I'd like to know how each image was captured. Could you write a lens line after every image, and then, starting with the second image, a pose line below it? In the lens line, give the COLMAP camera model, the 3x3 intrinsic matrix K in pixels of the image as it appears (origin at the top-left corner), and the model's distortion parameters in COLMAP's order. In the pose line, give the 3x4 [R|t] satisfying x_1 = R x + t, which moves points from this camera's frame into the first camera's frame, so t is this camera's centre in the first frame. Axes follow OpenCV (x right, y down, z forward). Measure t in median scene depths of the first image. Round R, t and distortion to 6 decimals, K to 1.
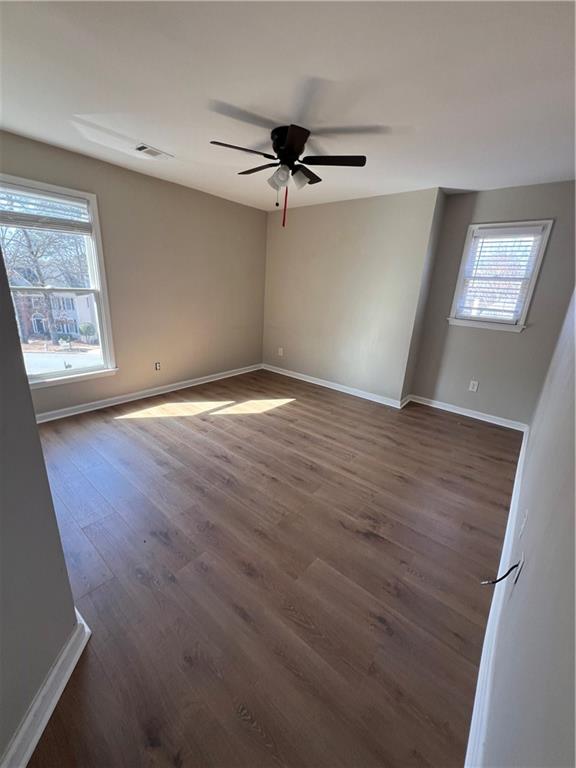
lens RADIAL K [[314.2, 0, 290.8], [0, 314.2, 383.8], [0, 0, 1]] dist [-0.009870, -0.000111]
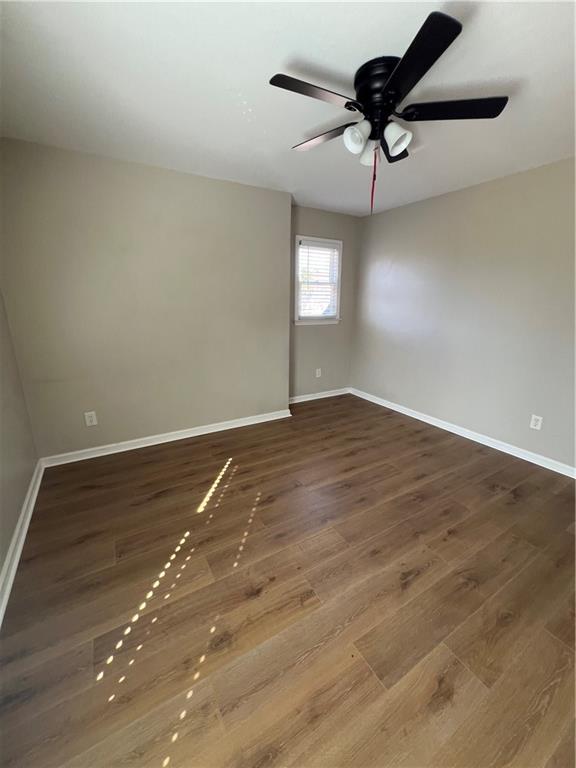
lens RADIAL K [[309.4, 0, 290.4], [0, 309.4, 384.1], [0, 0, 1]] dist [0.004367, -0.000369]
pose [[0.317981, -0.300792, 0.899118, -0.656494], [0.290580, 0.933619, 0.209567, -0.289008], [-0.902470, 0.194627, 0.384277, 0.809325]]
